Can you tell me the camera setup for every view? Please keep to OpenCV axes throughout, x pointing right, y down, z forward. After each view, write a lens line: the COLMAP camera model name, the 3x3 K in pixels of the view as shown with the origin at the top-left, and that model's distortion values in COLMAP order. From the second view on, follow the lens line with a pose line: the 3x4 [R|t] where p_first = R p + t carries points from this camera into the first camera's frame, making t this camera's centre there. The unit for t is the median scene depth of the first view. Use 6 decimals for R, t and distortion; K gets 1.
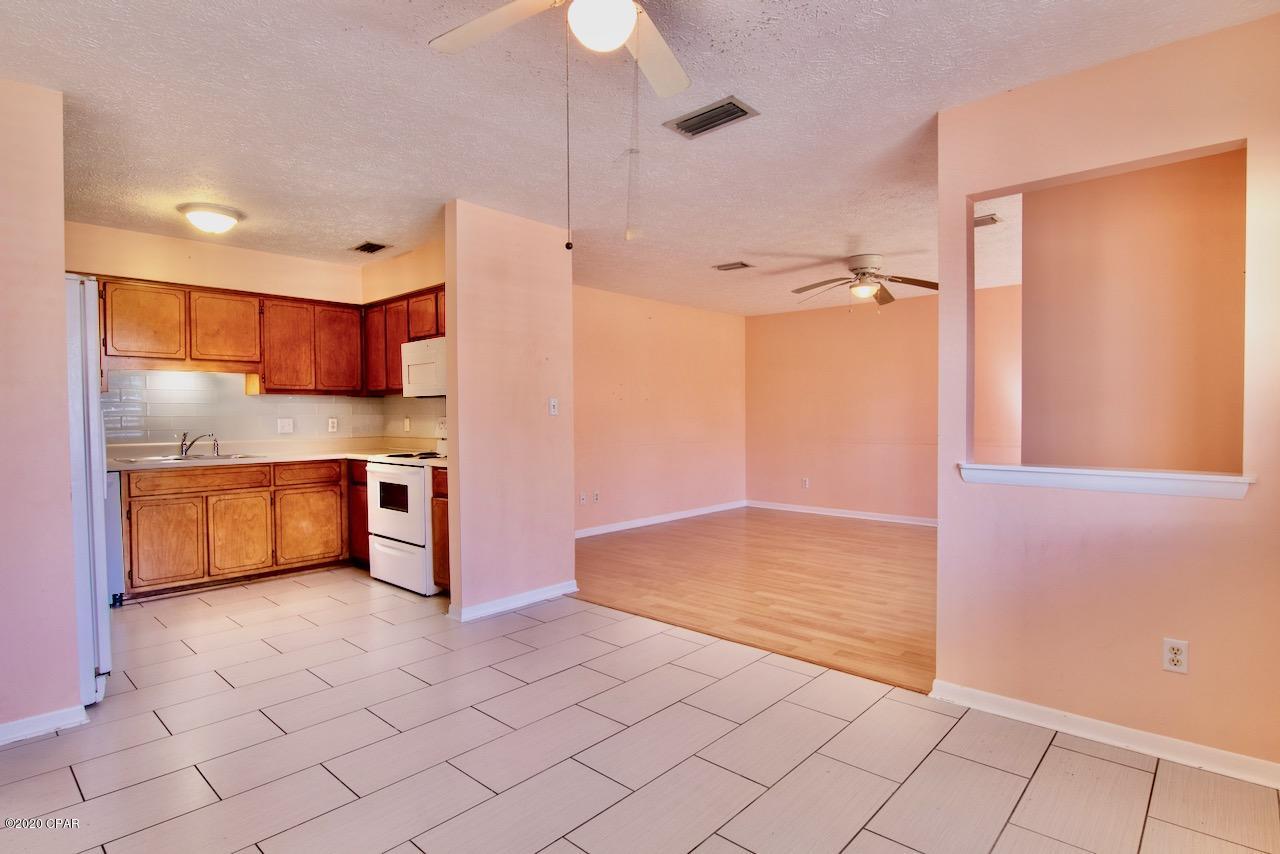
lens RADIAL K [[651.3, 0, 628.4], [0, 651.3, 429.2], [0, 0, 1]] dist [-0.003020, -0.011668]
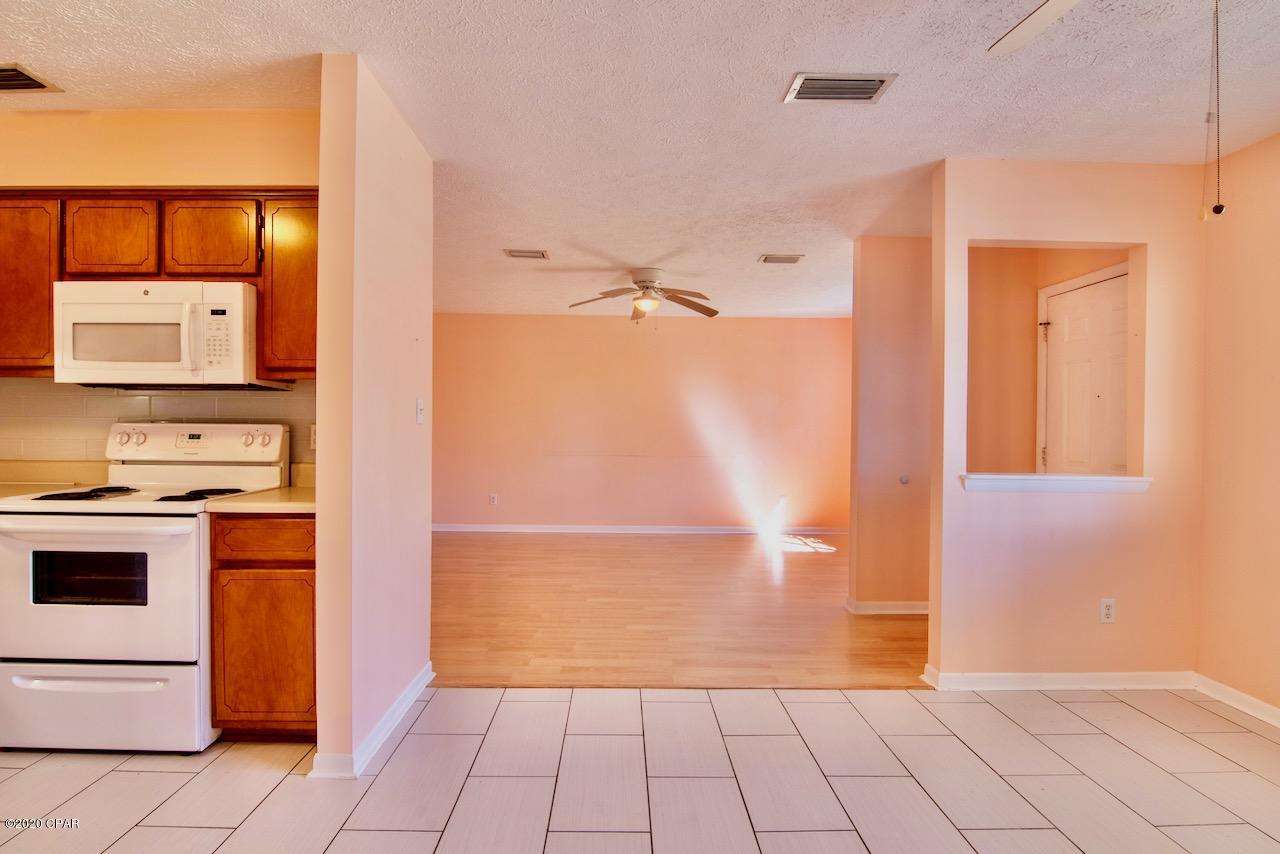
lens RADIAL K [[651.3, 0, 628.4], [0, 651.3, 429.2], [0, 0, 1]] dist [-0.003020, -0.011668]
pose [[0.724583, 0.011276, 0.689095, -0.429842], [-0.000110, 0.999868, -0.016246, -0.004926], [-0.689188, 0.011696, 0.724489, 0.364760]]
